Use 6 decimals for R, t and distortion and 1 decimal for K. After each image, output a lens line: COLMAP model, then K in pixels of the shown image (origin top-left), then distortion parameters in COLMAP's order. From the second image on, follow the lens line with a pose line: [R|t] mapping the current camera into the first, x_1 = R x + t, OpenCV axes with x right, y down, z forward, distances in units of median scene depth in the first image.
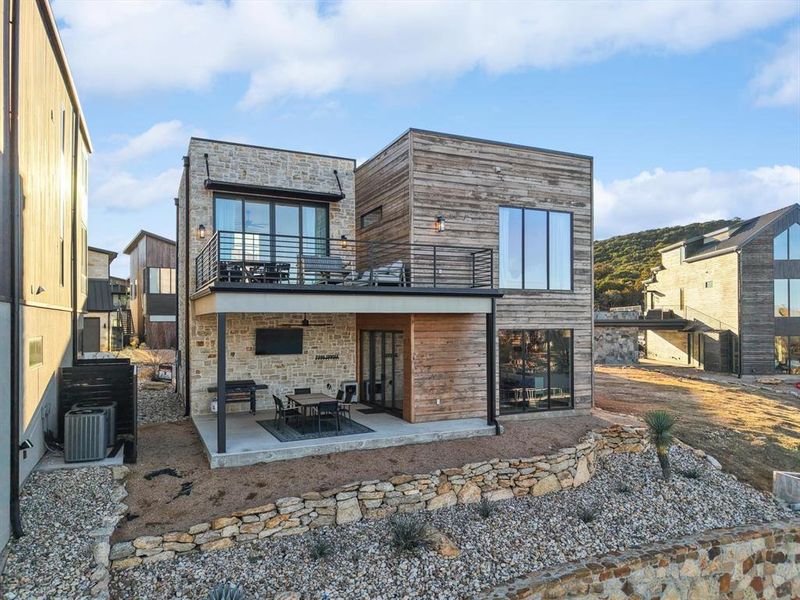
lens RADIAL K [[566.0, 0, 416.5], [0, 566.0, 322.2], [0, 0, 1]] dist [0.014627, -0.008323]
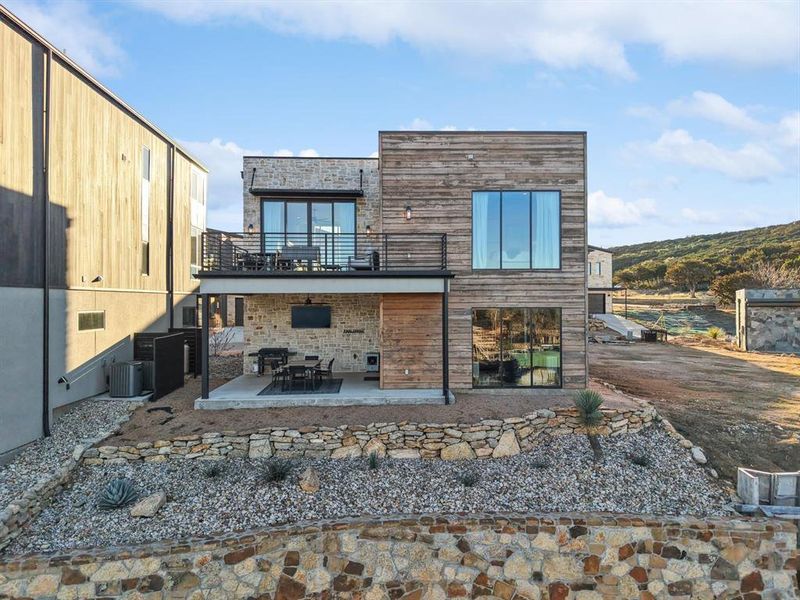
lens RADIAL K [[566.0, 0, 402.9], [0, 566.0, 300.7], [0, 0, 1]] dist [0.014627, -0.008323]
pose [[0.914599, -0.001841, -0.404357, 0.483246], [0.000474, 0.999994, -0.003480, 0.003693], [0.404361, 0.002991, 0.914595, -0.024589]]
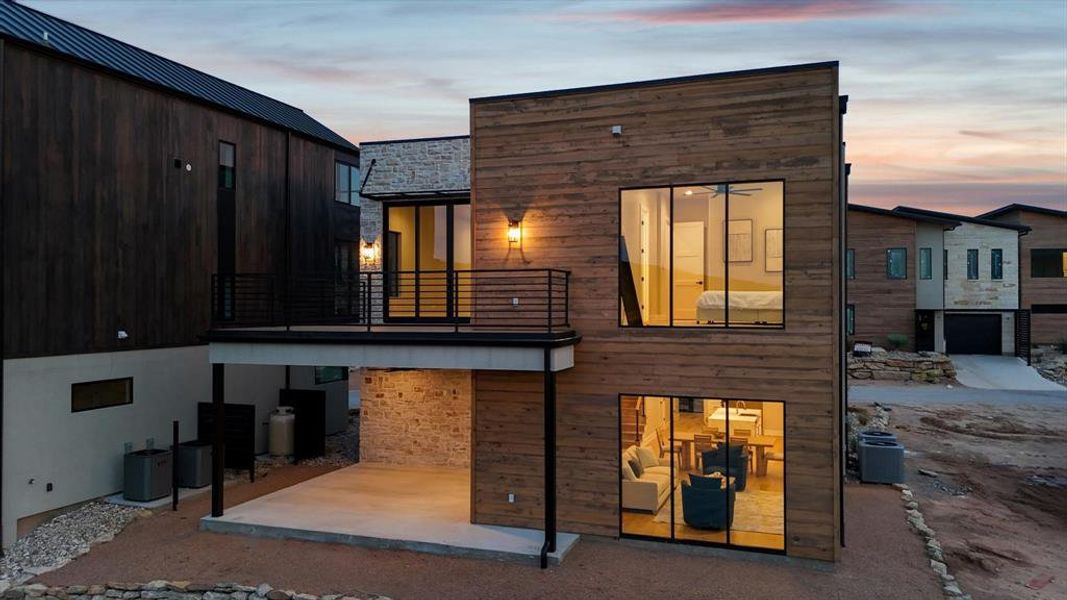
lens RADIAL K [[823.1, 0, 533.7], [0, 823.1, 293.4], [0, 0, 1]] dist [0.038064, -0.009003]
pose [[0.686317, -0.004937, -0.727286, 0.765128], [-0.002739, 0.999952, -0.009372, -0.091287], [0.727298, 0.008424, 0.686270, 0.350677]]
